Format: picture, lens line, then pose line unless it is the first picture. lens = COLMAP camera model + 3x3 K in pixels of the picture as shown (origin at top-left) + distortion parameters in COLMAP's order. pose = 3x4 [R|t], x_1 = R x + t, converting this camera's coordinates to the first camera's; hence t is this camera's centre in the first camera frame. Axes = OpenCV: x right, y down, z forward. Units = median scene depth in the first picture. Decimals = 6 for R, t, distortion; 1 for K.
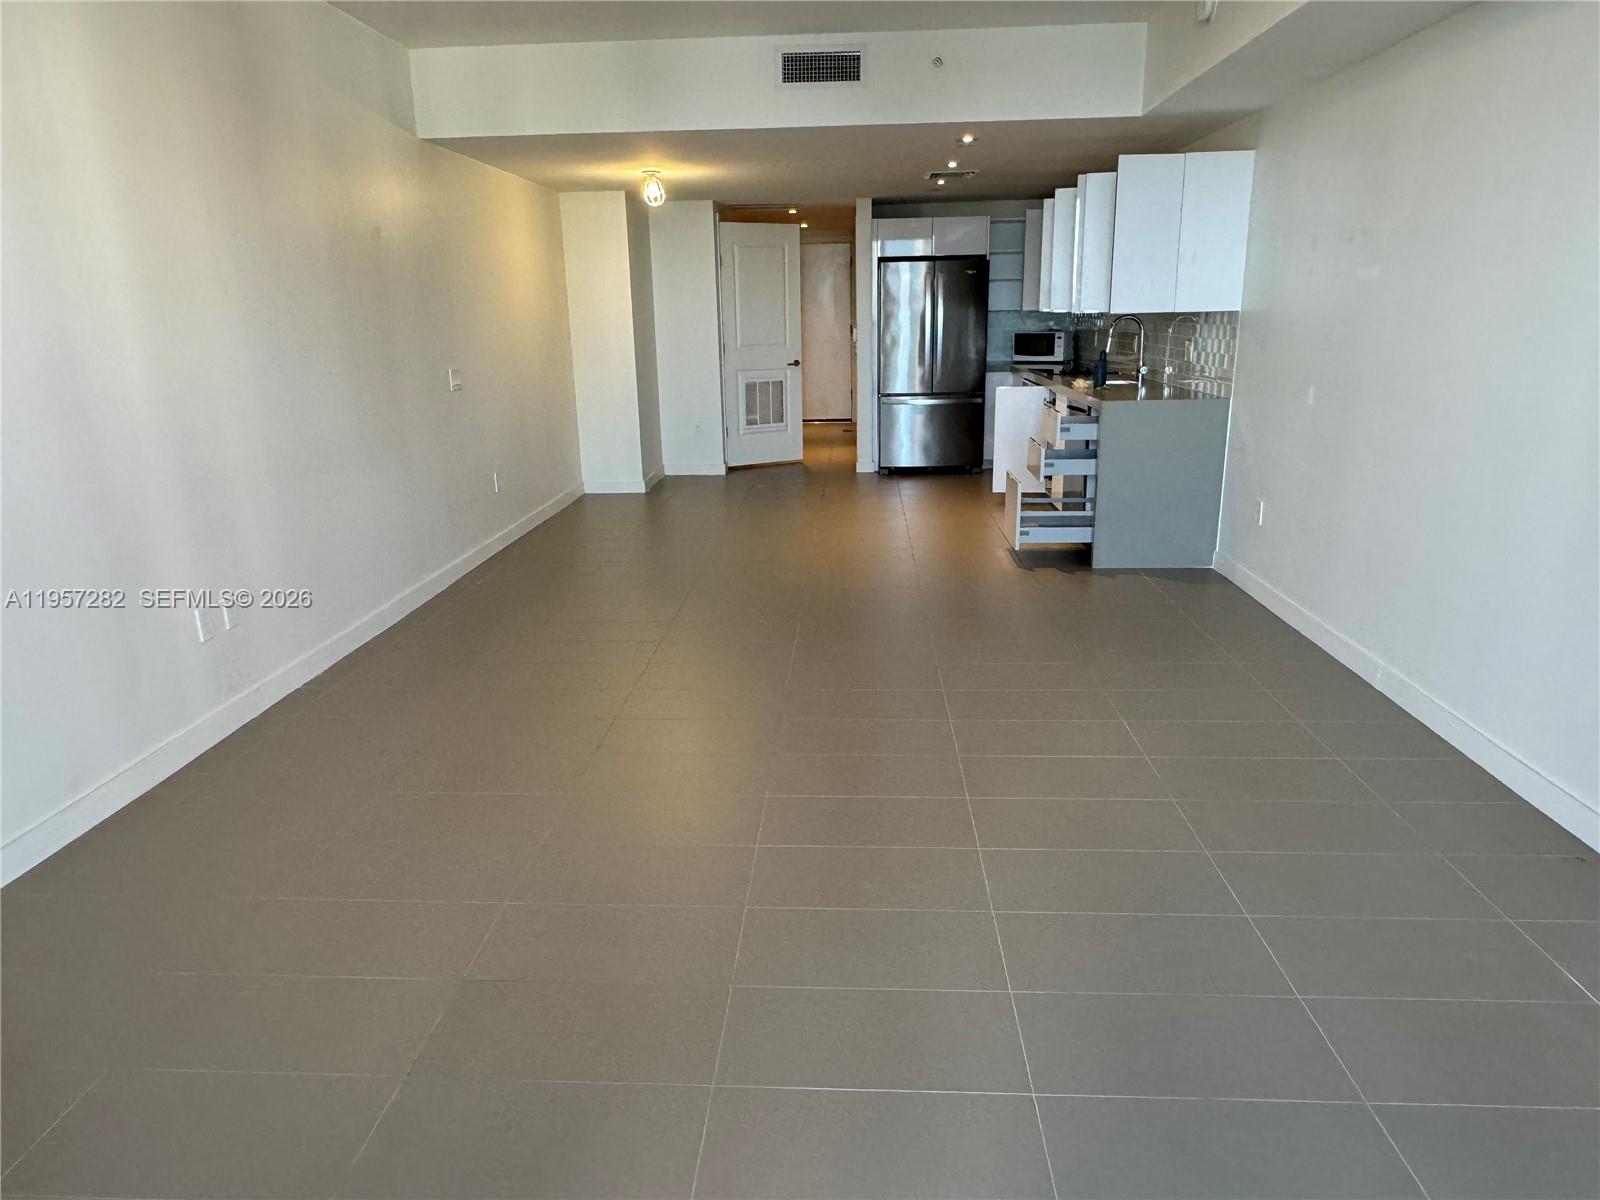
lens RADIAL K [[1016.1, 0, 800.0], [0, 1016.1, 600.0], [0, 0, 1]] dist [0.000263, 0.000403]
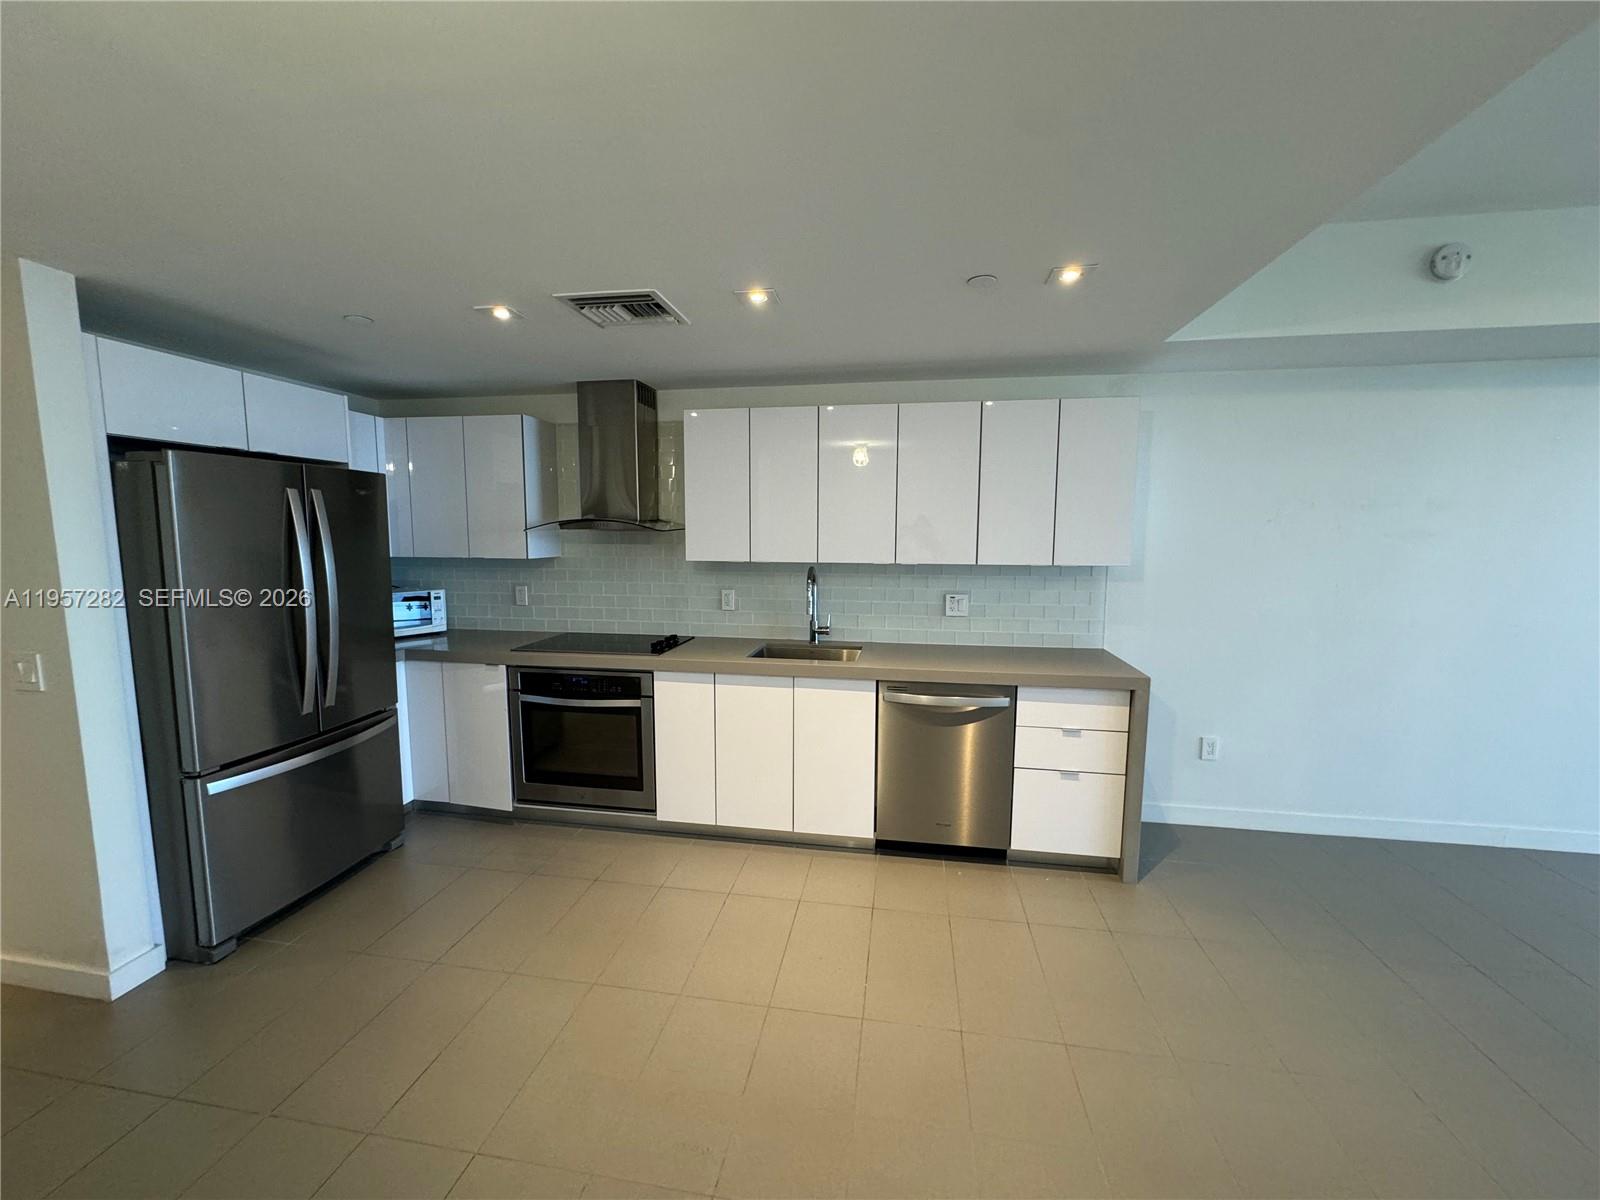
lens RADIAL K [[642.6, 0, 800.0], [0, 642.6, 600.0], [0, 0, 1]] dist [0.001186, -0.000238]
pose [[0.089174, -0.087817, 0.992137, -0.142162], [0.270521, 0.960797, 0.060728, -0.218080], [-0.958575, 0.262978, 0.109435, 0.726539]]
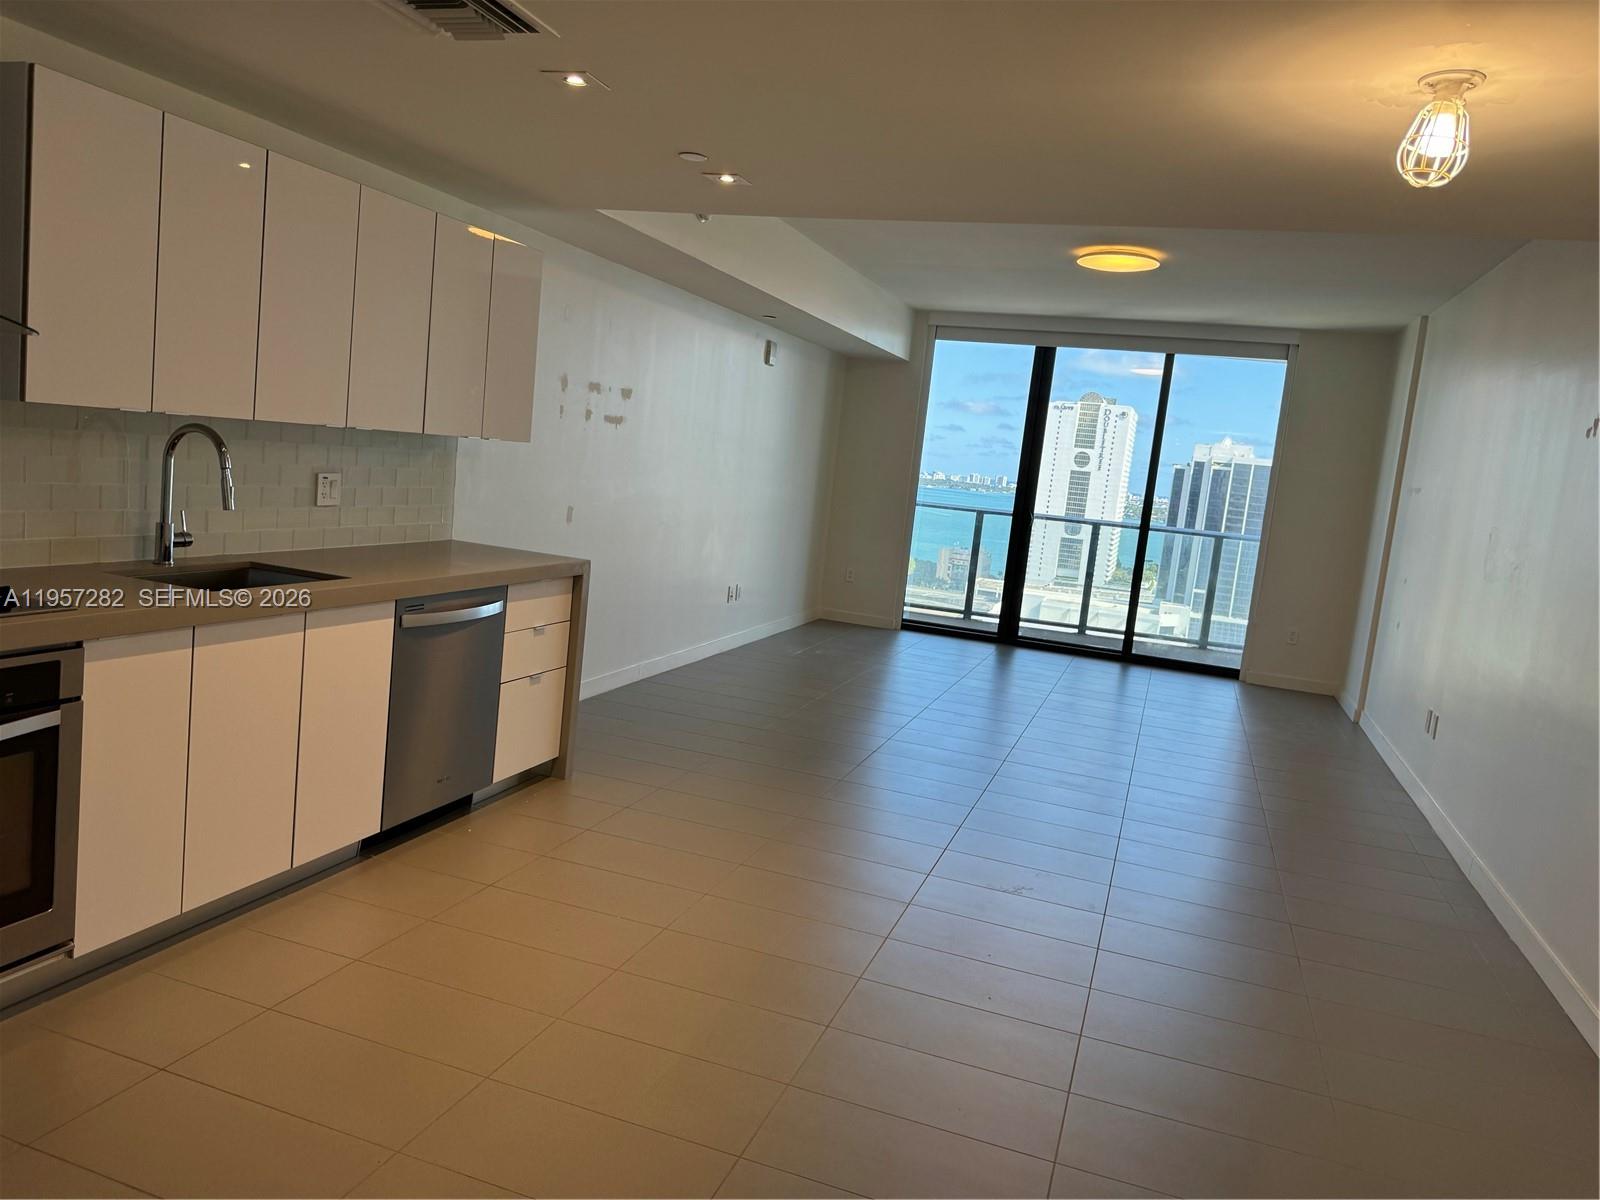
lens RADIAL K [[1142.0, 0, 800.0], [0, 1142.0, 600.0], [0, 0, 1]] dist [0.106052, -0.107245]
pose [[-0.965171, -0.109692, 0.237513, -0.050016], [-0.010334, 0.923133, 0.384341, -0.308379], [-0.261416, 0.368500, -0.892115, 1.069033]]
